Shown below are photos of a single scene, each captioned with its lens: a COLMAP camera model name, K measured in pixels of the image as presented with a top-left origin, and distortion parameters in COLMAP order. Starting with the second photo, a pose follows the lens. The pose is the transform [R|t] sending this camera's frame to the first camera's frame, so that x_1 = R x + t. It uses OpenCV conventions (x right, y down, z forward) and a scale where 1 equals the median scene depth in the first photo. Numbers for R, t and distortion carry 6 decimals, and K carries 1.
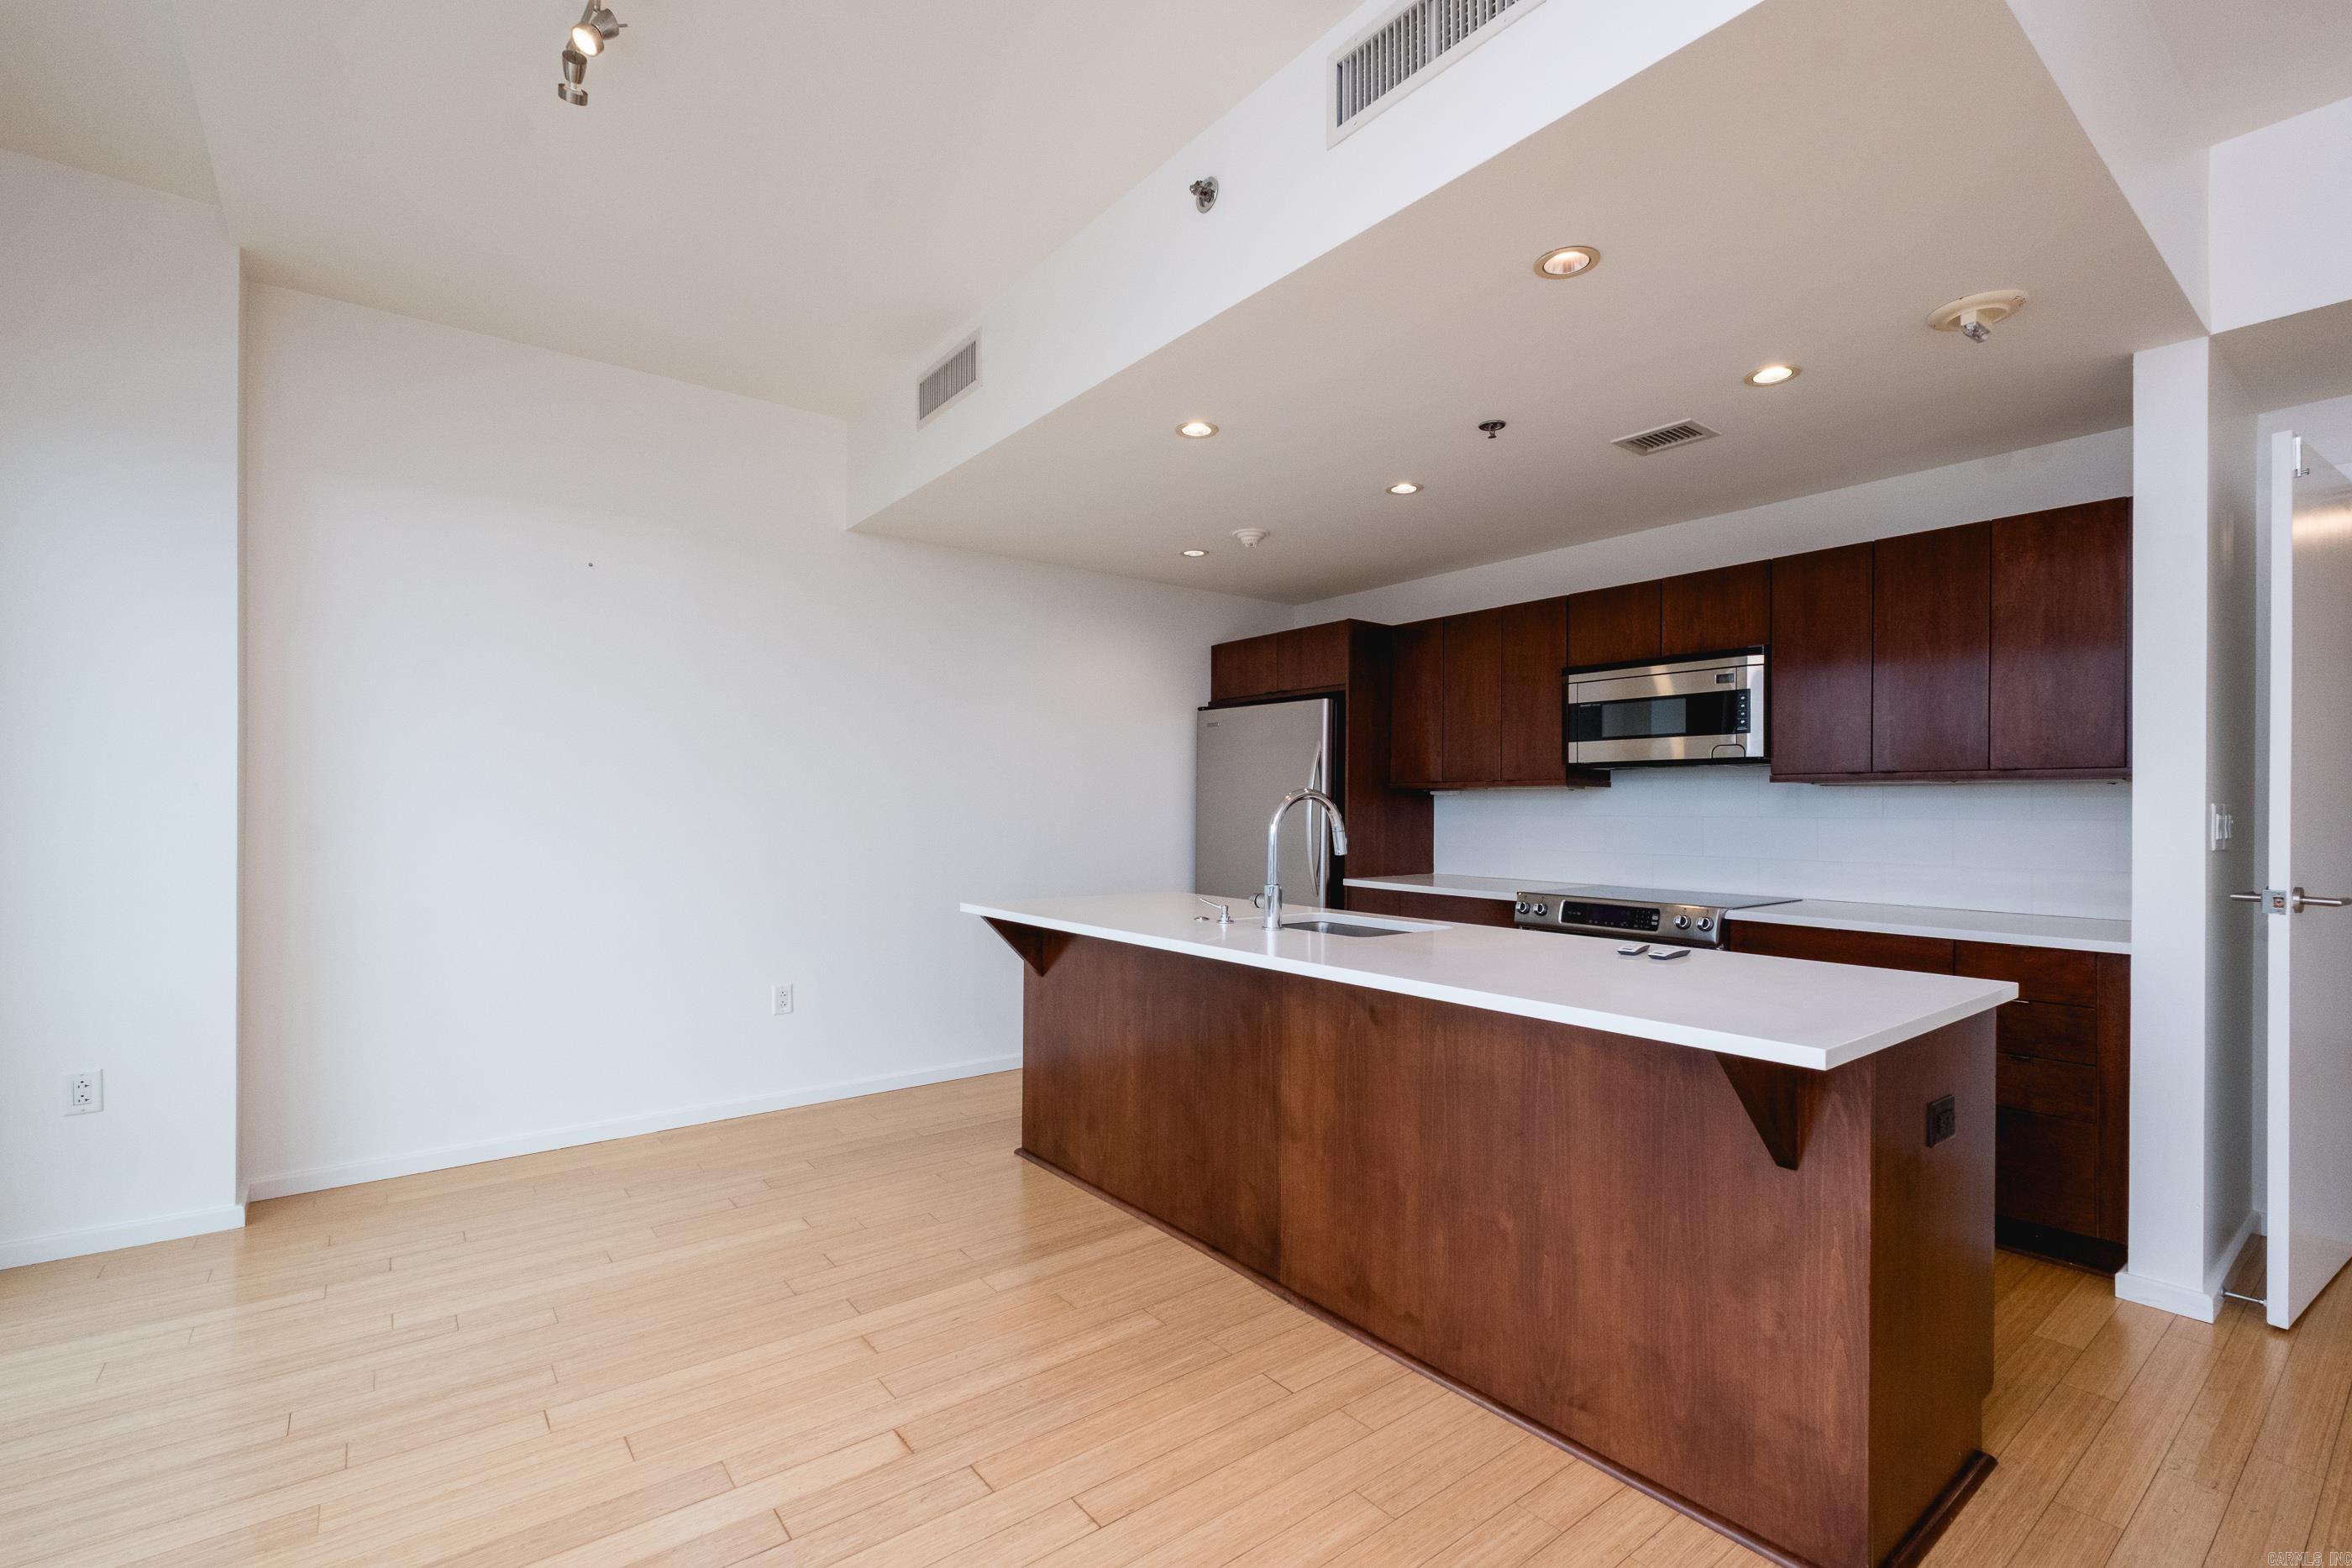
lens RADIAL K [[1023.8, 0, 1182.6], [0, 1023.8, 808.4], [0, 0, 1]] dist [0.002615, -0.003557]
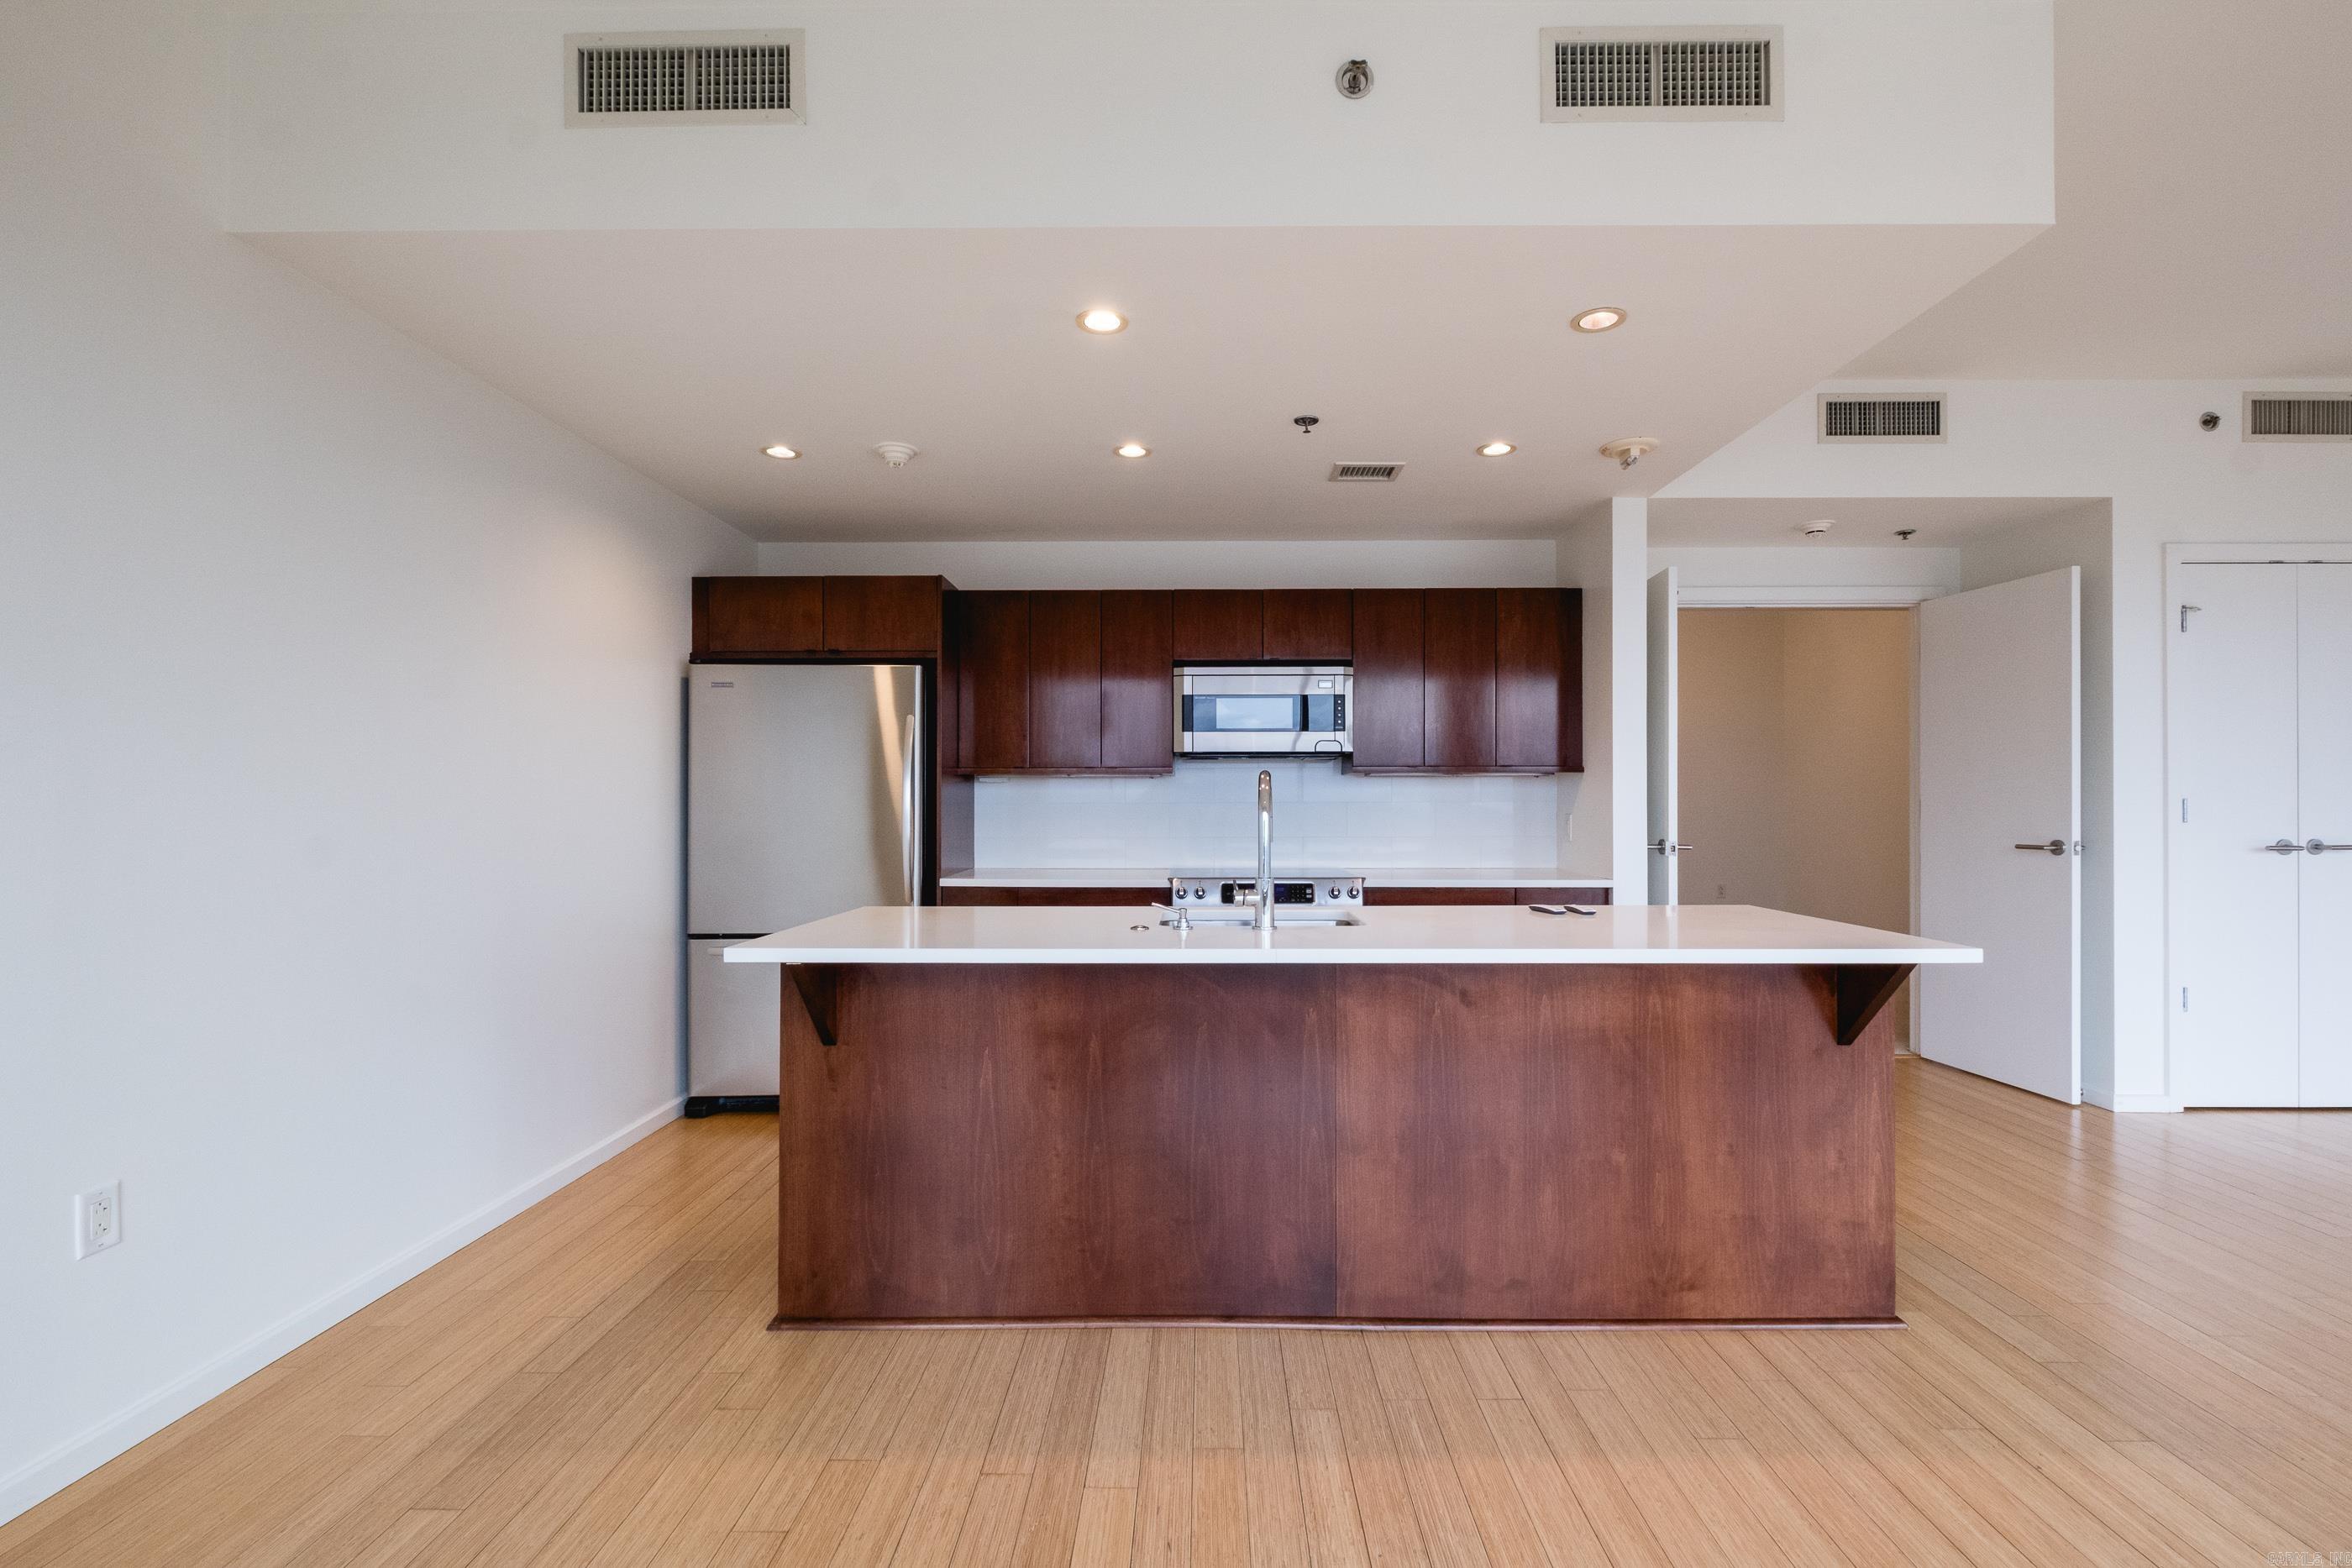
lens RADIAL K [[1023.8, 0, 1185.1], [0, 1023.8, 801.0], [0, 0, 1]] dist [0.002615, -0.003557]
pose [[0.625175, -0.006385, 0.780459, -0.567924], [0.006266, 0.999975, 0.003161, 0.004226], [-0.780460, 0.002915, 0.625199, 0.441938]]
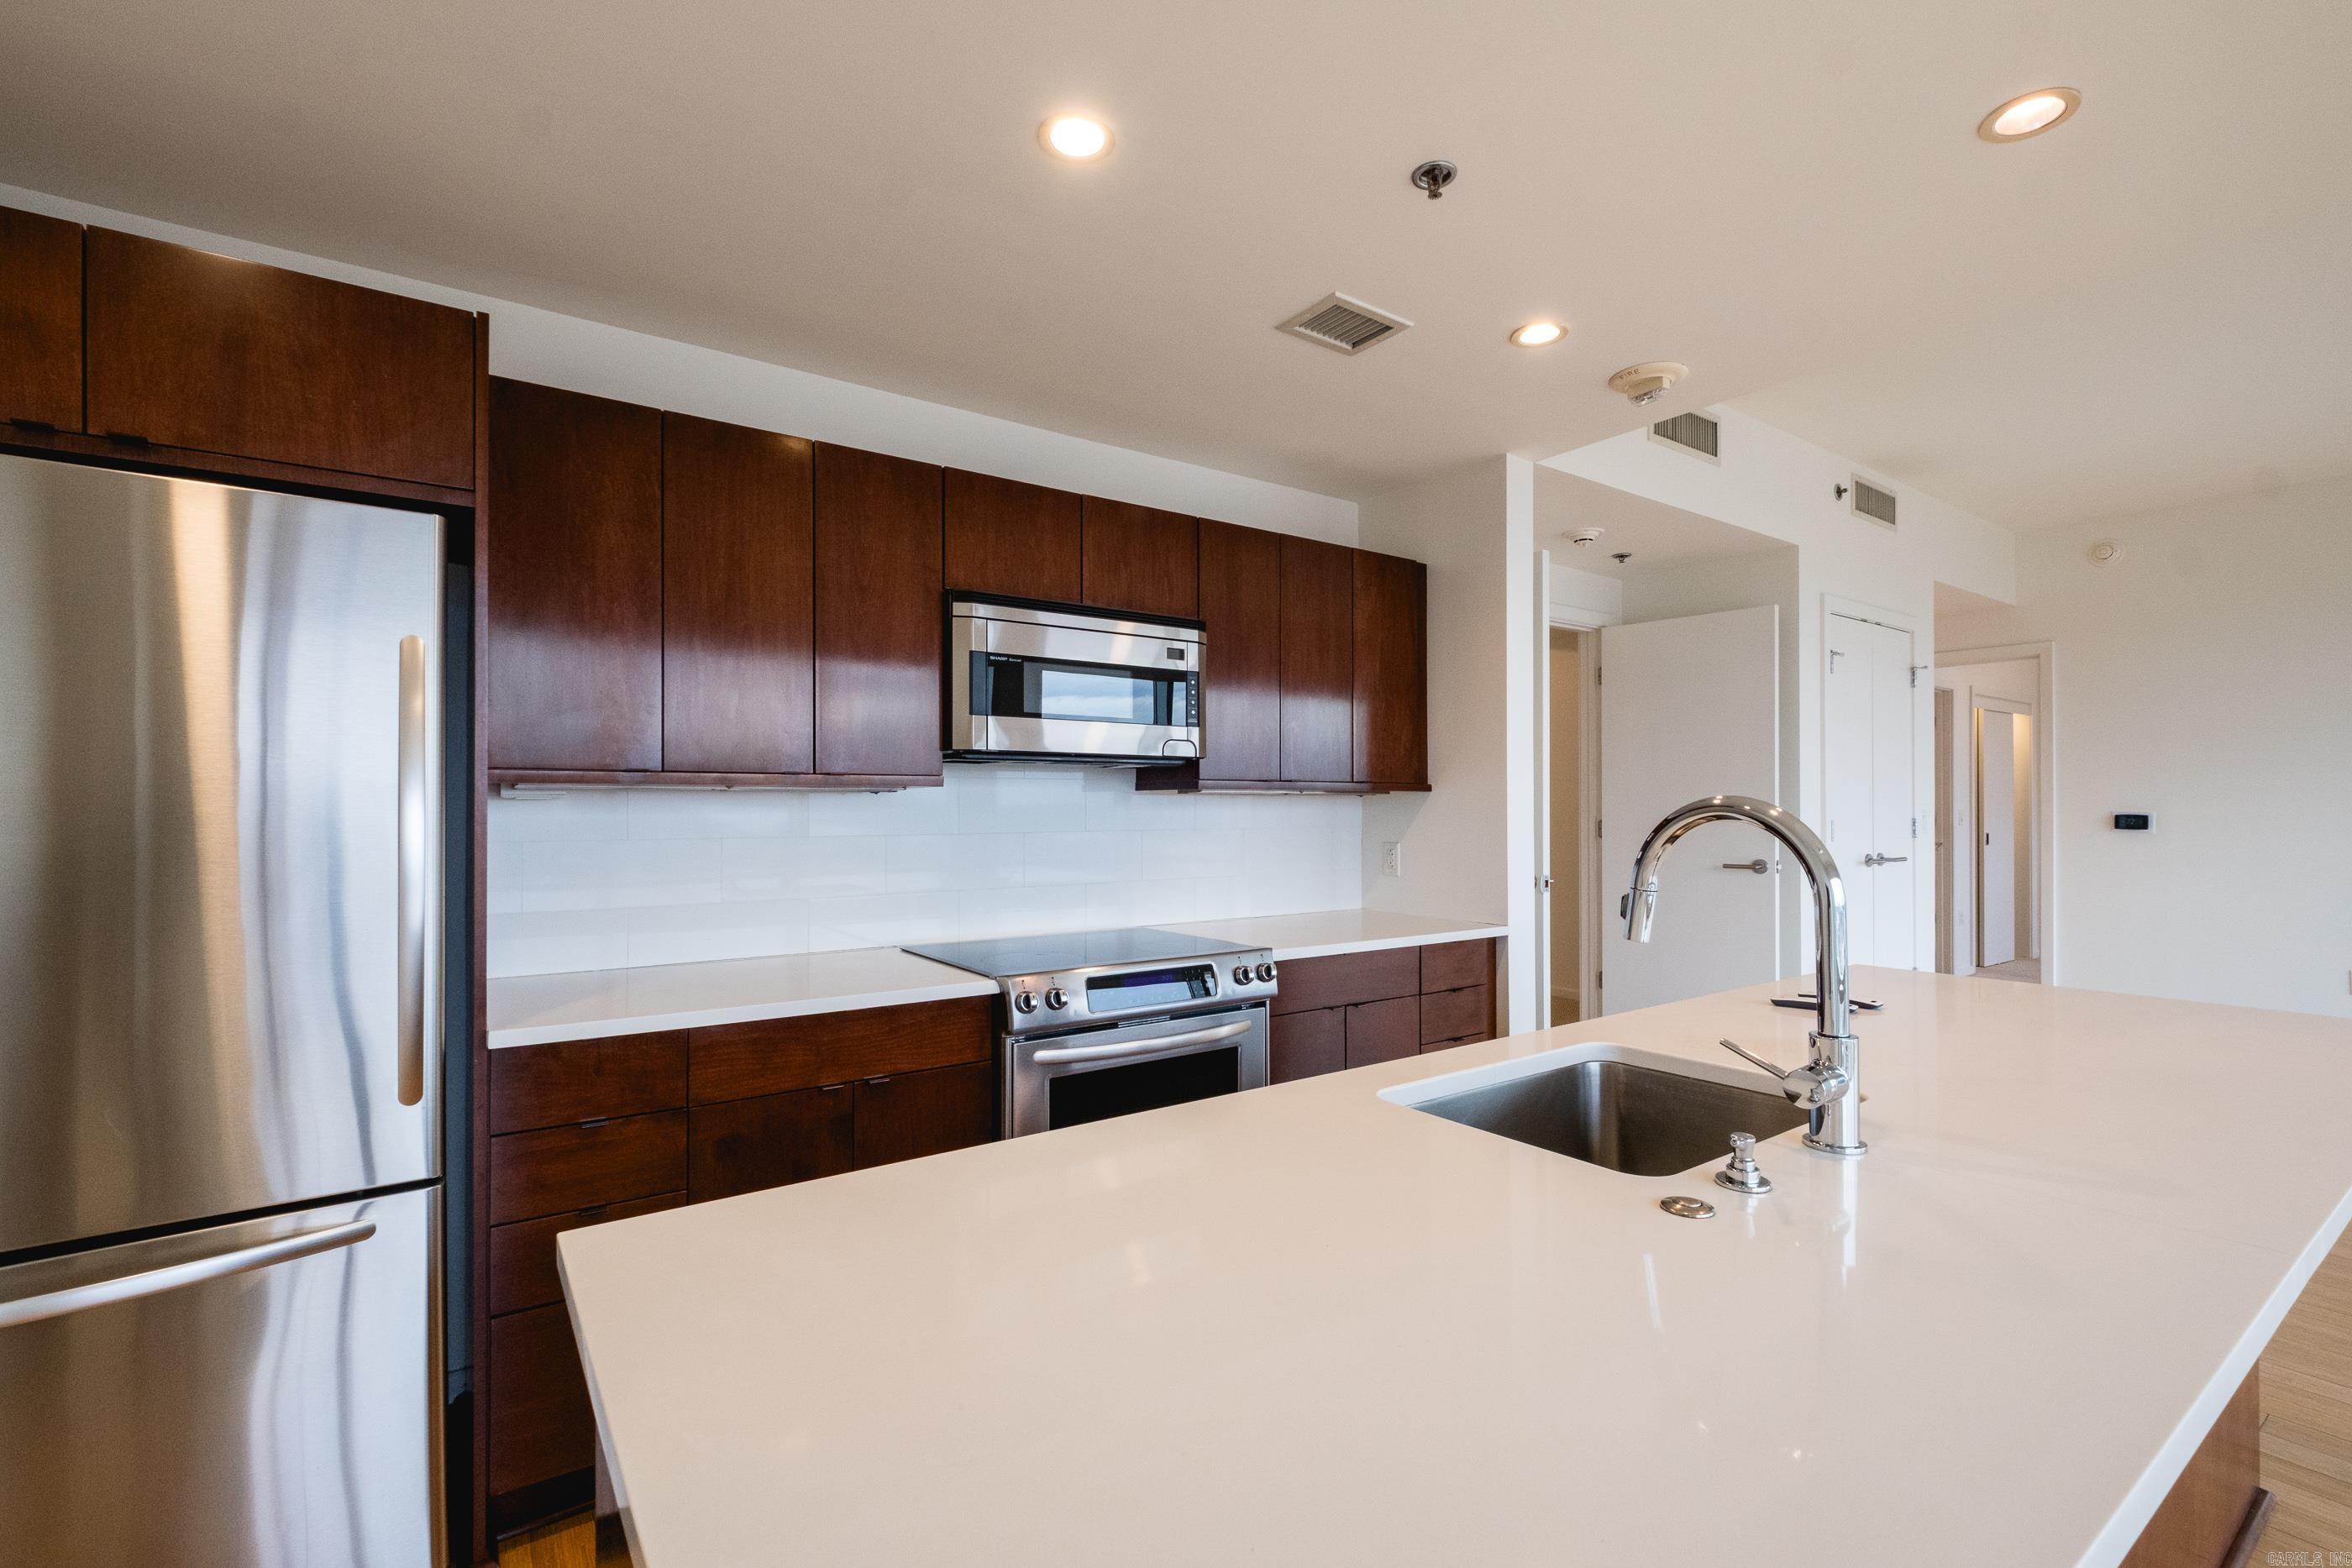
lens RADIAL K [[1023.8, 0, 1200.3], [0, 1023.8, 814.4], [0, 0, 1]] dist [0.002615, -0.003557]
pose [[0.043528, -0.011693, 0.998984, -0.285870], [0.004132, 0.999925, 0.011524, -0.015319], [-0.999044, 0.003626, 0.043573, 1.082540]]
